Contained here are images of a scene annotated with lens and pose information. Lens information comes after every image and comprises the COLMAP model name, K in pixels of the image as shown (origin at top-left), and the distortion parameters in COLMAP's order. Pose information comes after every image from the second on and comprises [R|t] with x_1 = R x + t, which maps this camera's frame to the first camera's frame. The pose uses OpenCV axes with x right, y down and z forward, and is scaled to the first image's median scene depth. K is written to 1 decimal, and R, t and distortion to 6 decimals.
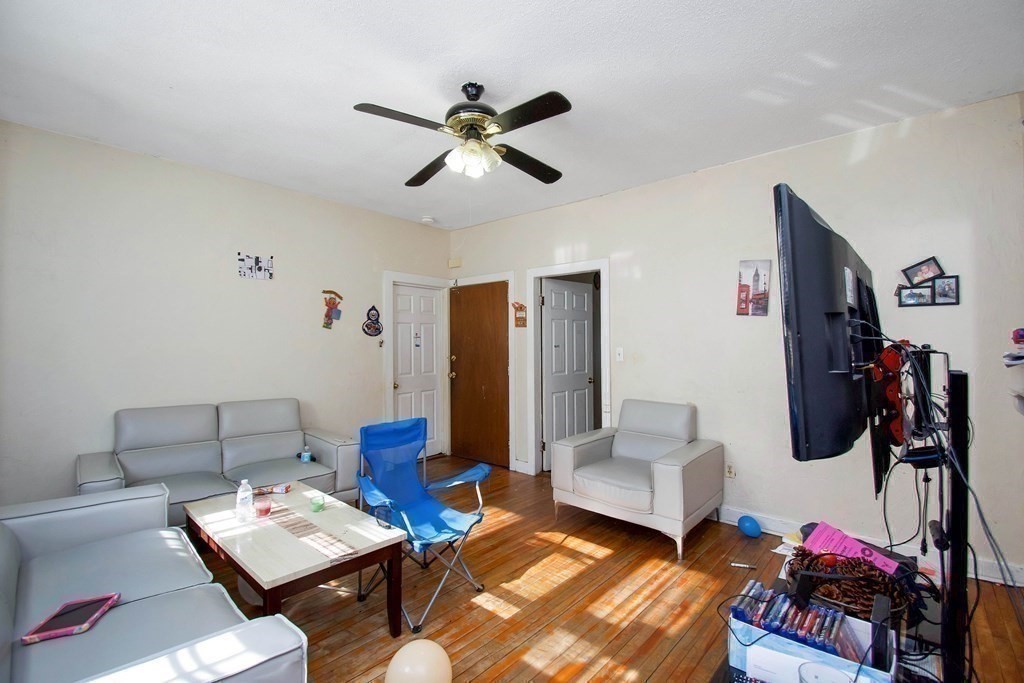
lens RADIAL K [[459.1, 0, 510.4], [0, 459.1, 339.9], [0, 0, 1]] dist [0.000174, -0.000179]
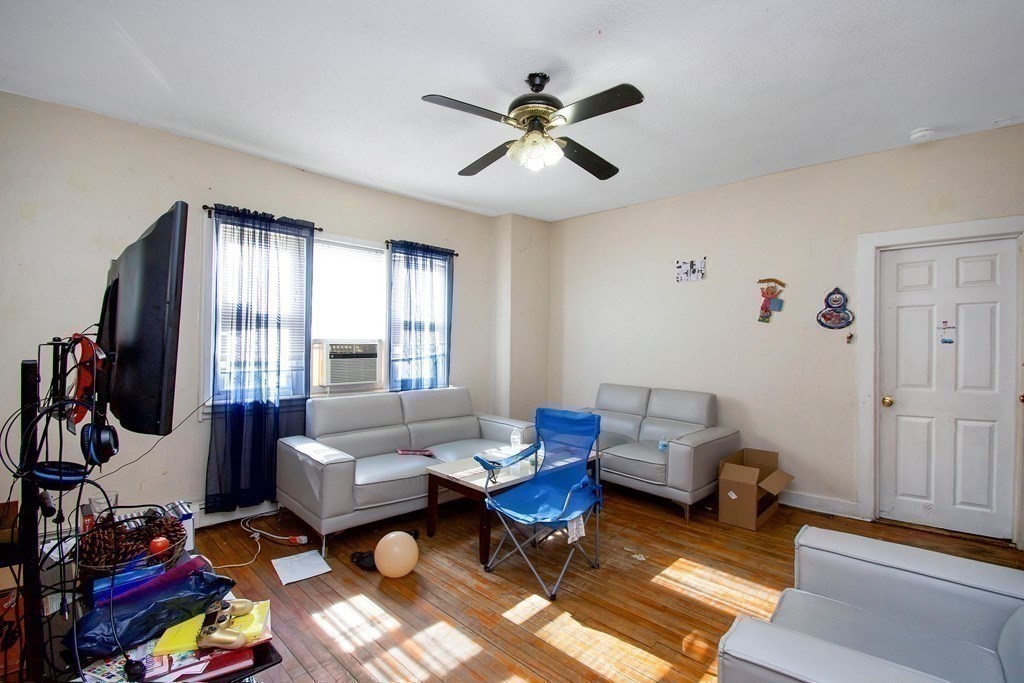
lens RADIAL K [[459.1, 0, 510.4], [0, 459.1, 339.9], [0, 0, 1]] dist [0.000174, -0.000179]
pose [[-0.044765, -0.006625, -0.998976, 0.499574], [0.011164, 0.999912, -0.007131, 0.009787], [0.998935, -0.011472, -0.044687, 0.541508]]
